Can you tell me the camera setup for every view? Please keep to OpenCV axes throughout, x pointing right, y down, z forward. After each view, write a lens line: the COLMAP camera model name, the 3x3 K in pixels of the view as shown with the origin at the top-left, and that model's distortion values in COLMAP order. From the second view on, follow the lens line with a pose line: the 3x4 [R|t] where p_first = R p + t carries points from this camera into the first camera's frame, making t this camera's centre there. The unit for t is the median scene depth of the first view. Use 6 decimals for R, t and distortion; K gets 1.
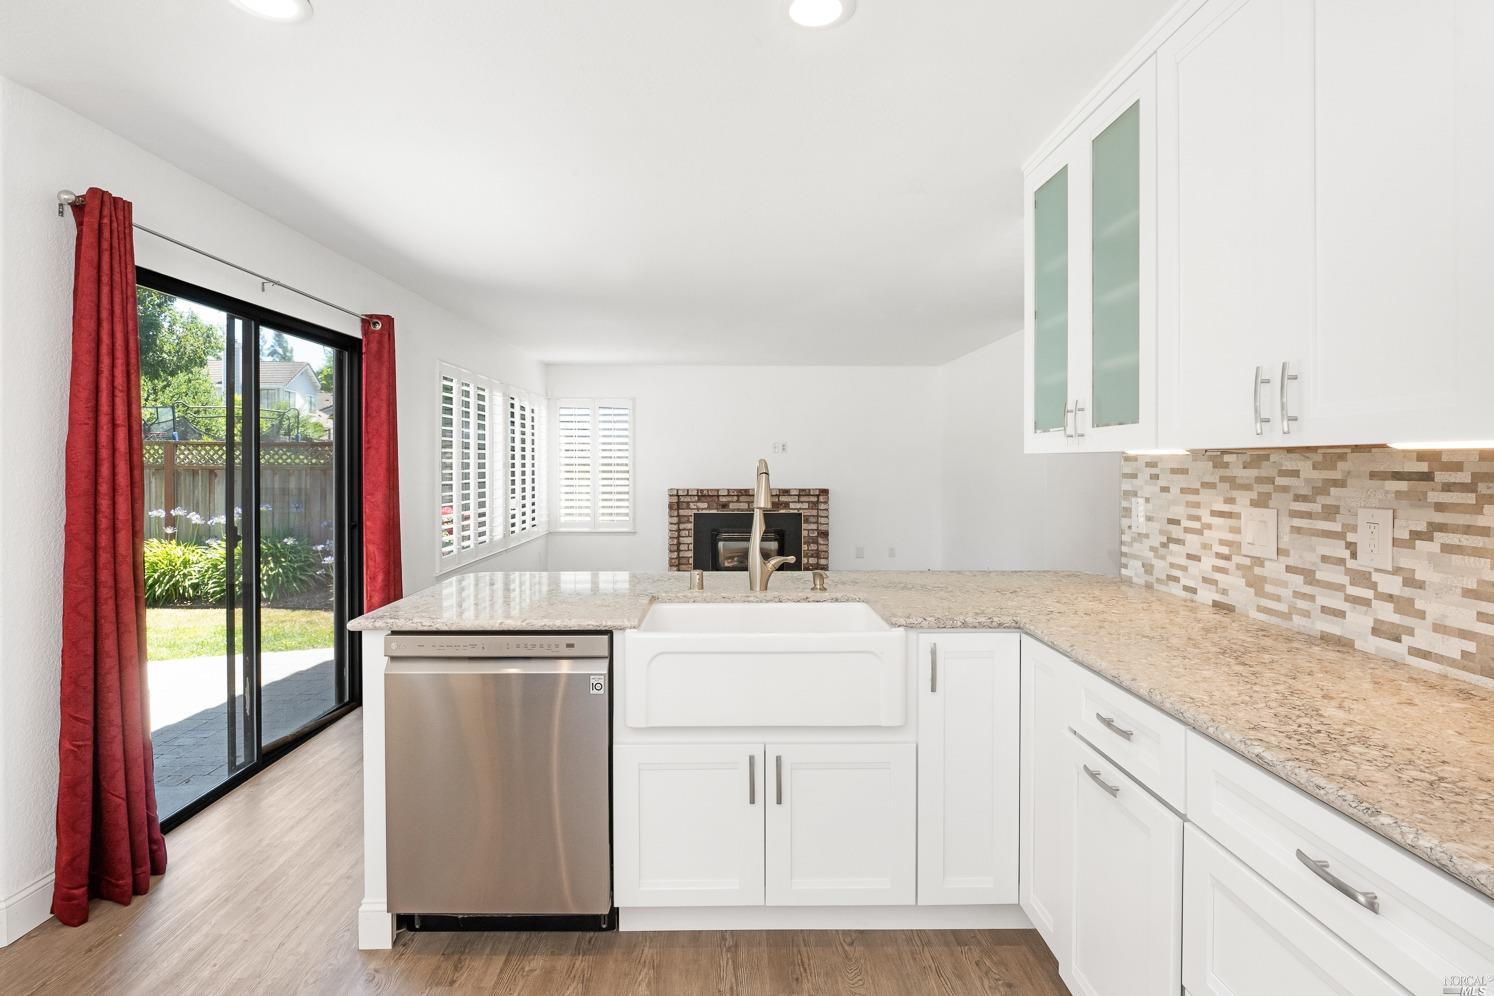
lens RADIAL K [[753.2, 0, 743.8], [0, 753.2, 469.3], [0, 0, 1]] dist [-0.004025, -0.000166]
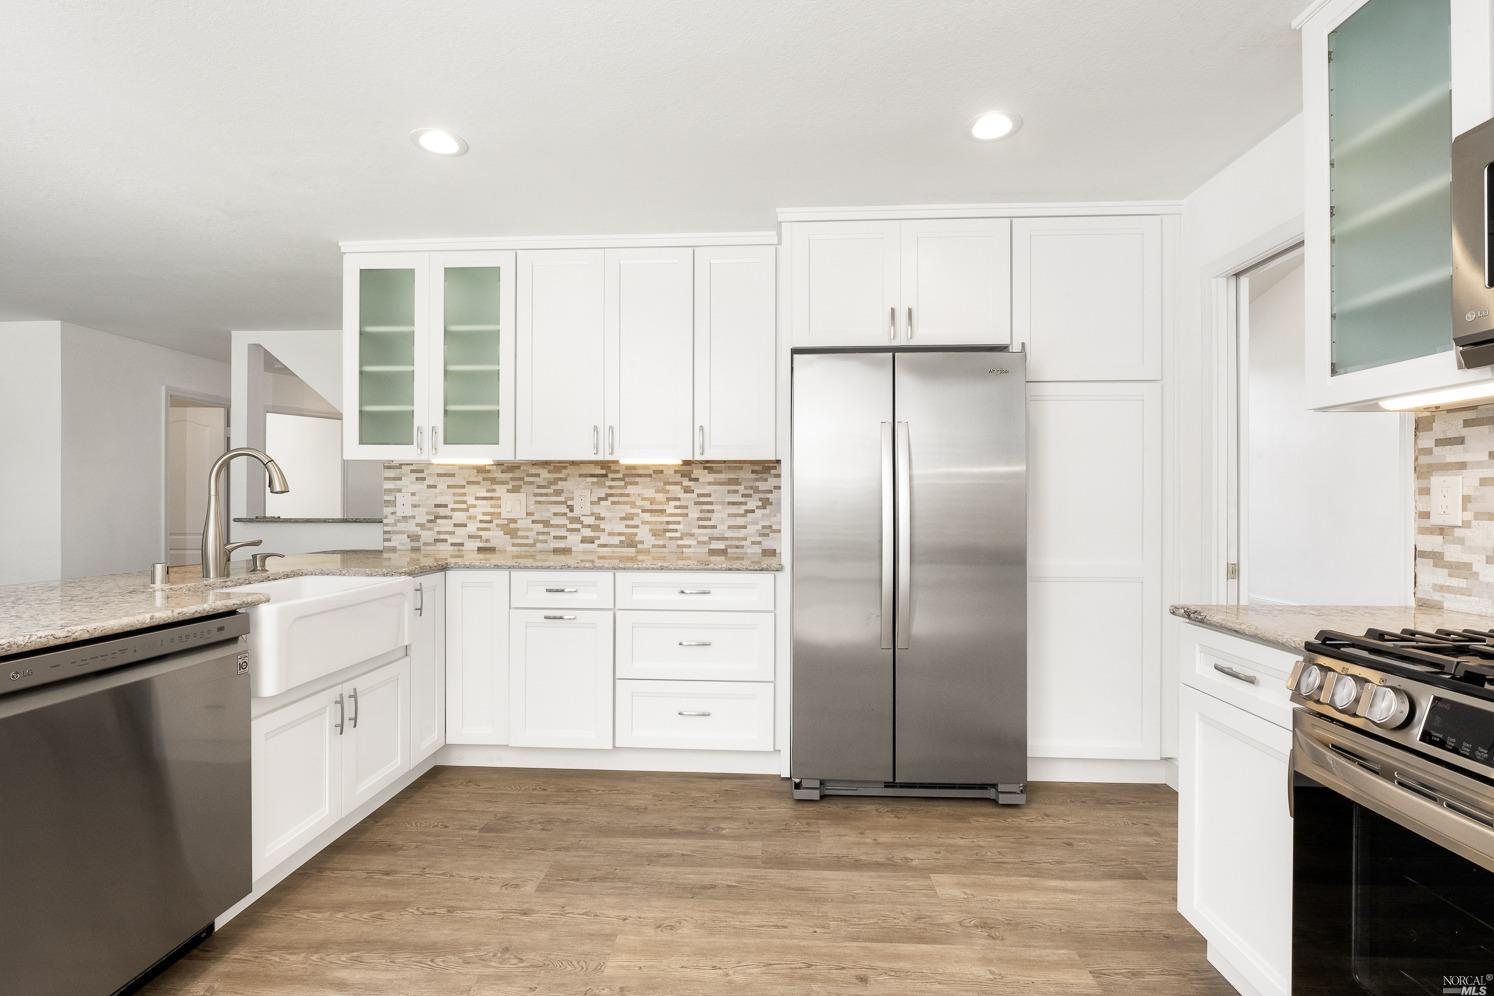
lens RADIAL K [[689.1, 0, 750.2], [0, 689.1, 499.9], [0, 0, 1]] dist [-0.020860, 0.000829]
pose [[0.048958, 0.005599, 0.998785, -1.102395], [0.006213, 0.999963, -0.005910, 0.086044], [-0.998782, 0.006494, 0.048921, 0.311023]]
